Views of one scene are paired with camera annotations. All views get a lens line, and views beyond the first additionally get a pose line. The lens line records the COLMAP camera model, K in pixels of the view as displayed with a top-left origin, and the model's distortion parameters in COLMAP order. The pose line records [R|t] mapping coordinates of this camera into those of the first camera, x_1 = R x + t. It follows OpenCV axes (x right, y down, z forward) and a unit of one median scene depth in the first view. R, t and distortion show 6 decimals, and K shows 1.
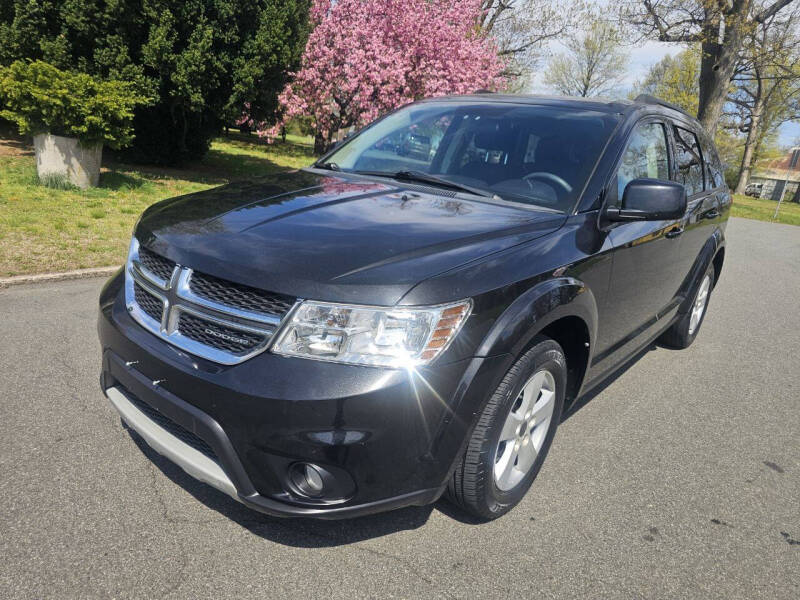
lens RADIAL K [[548.4, 0, 397.8], [0, 548.4, 304.5], [0, 0, 1]] dist [0.039861, -0.035497]
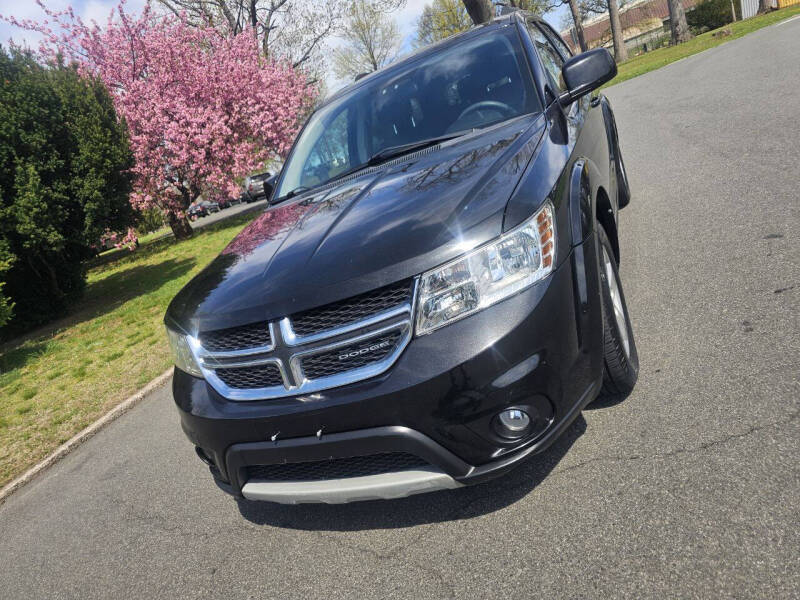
lens RADIAL K [[548.0, 0, 403.7], [0, 548.0, 293.5], [0, 0, 1]] dist [0.038229, -0.031078]
pose [[0.848245, -0.500338, 0.173614, -0.070303], [0.506891, 0.861977, 0.007552, -0.000439], [-0.153430, 0.081597, 0.984785, 0.000717]]
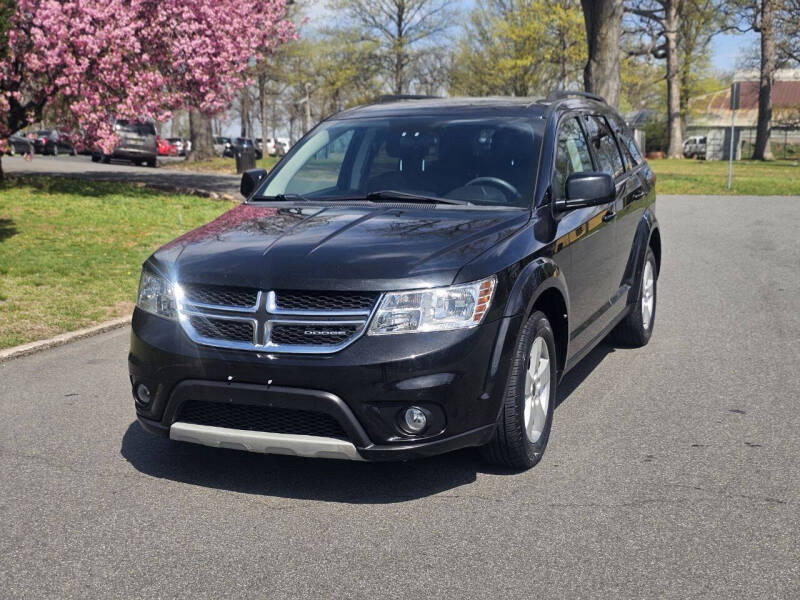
lens RADIAL K [[1091.4, 0, 398.9], [0, 1091.4, 280.5], [0, 0, 1]] dist [0.159396, -0.483820]
pose [[0.947858, -0.152028, 0.280093, -0.161677], [0.189248, 0.975650, -0.110874, 0.048732], [-0.256417, 0.158100, 0.953548, -0.291506]]
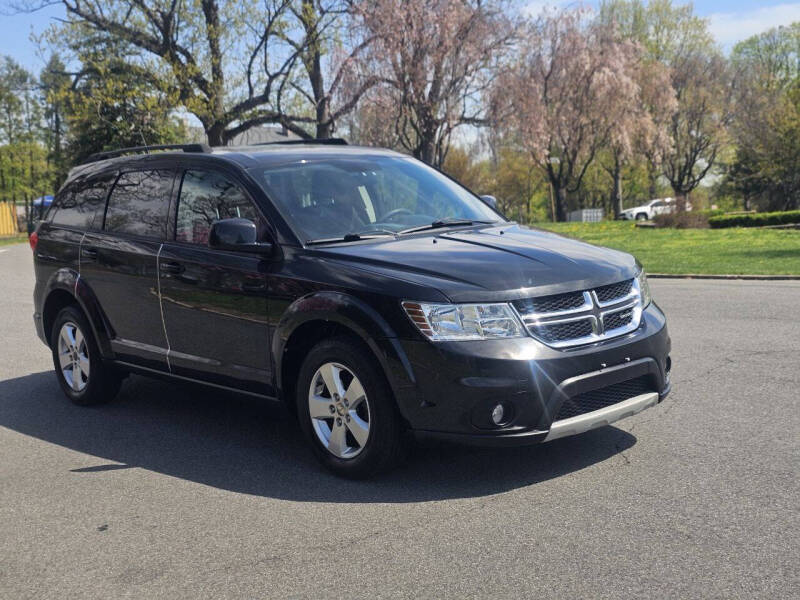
lens RADIAL K [[1091.8, 0, 417.4], [0, 1091.8, 280.1], [0, 0, 1]] dist [0.138458, -0.379753]
pose [[0.130088, -0.220151, 0.966753, -0.676169], [0.354651, 0.920861, 0.161978, -0.151229], [-0.925905, 0.321788, 0.197870, 0.170411]]
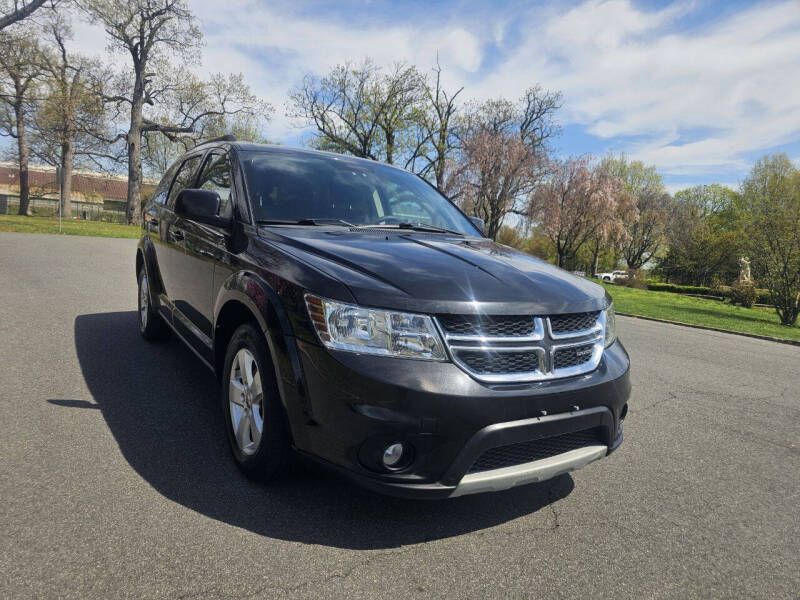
lens RADIAL K [[546.4, 0, 393.1], [0, 546.4, 304.5], [0, 0, 1]] dist [0.040237, -0.032477]
pose [[0.316043, -0.212973, 0.924532, -0.328453], [0.230549, 0.962509, 0.142910, -0.070376], [-0.920306, 0.167984, 0.353295, 0.177751]]
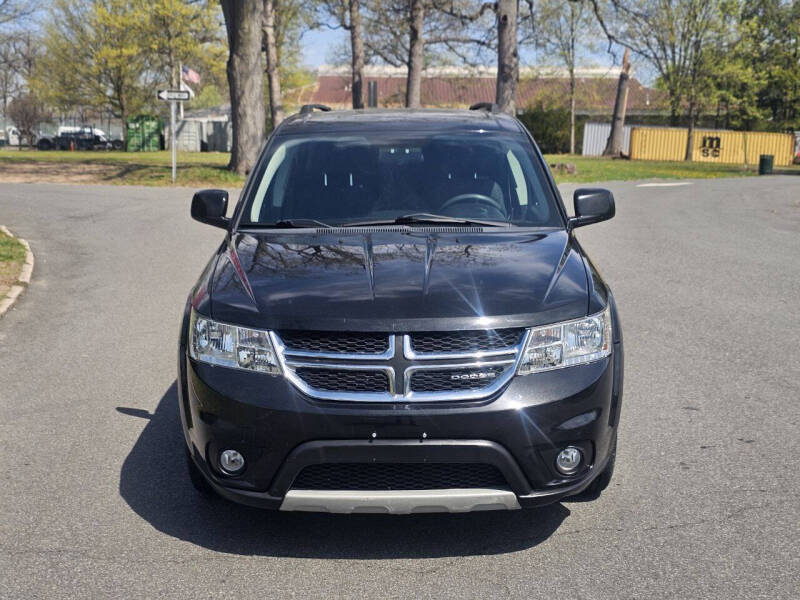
lens RADIAL K [[1091.4, 0, 398.9], [0, 1091.4, 280.5], [0, 0, 1]] dist [0.159396, -0.483820]
pose [[0.768240, -0.202778, 0.607198, -0.351094], [0.266198, 0.963803, -0.014932, -0.028868], [-0.582191, 0.173106, 0.794411, -0.160671]]
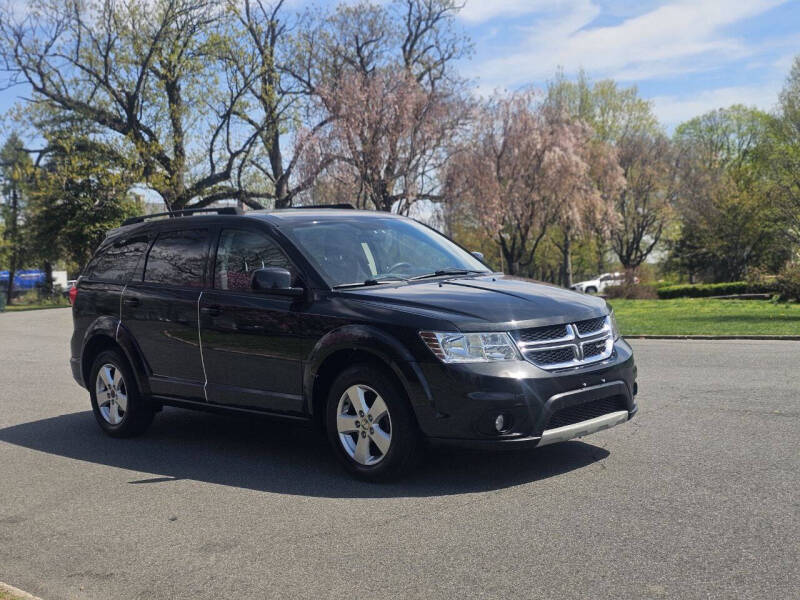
lens RADIAL K [[1091.4, 0, 398.9], [0, 1091.4, 280.5], [0, 0, 1]] dist [0.159396, -0.483820]
pose [[0.101037, -0.152325, 0.983152, -0.812460], [0.351569, 0.929918, 0.107947, -0.161685], [-0.930694, 0.334739, 0.147509, 0.193325]]
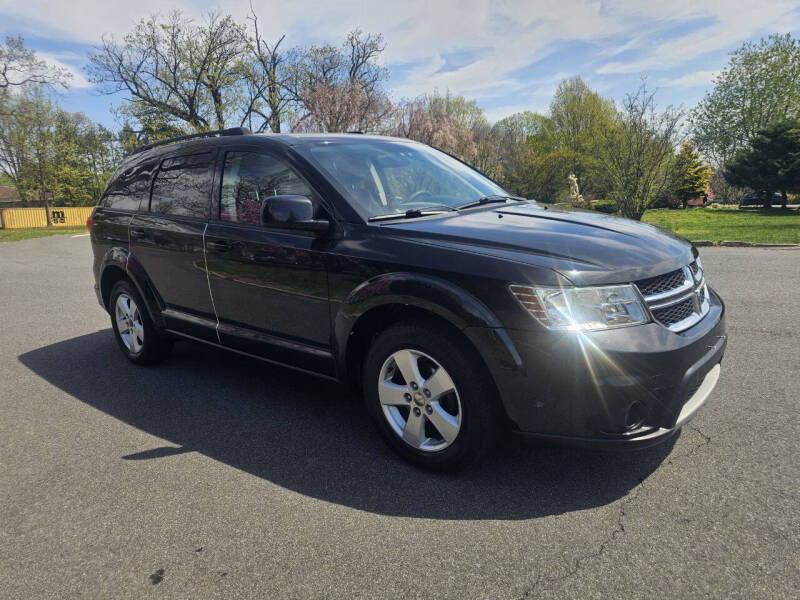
lens RADIAL K [[549.2, 0, 397.4], [0, 549.2, 292.4], [0, 0, 1]] dist [0.040616, -0.032056]
pose [[0.007235, -0.302584, 0.953095, -0.355993], [0.345134, 0.895307, 0.281618, -0.134047], [-0.938526, 0.326908, 0.110909, 0.317676]]
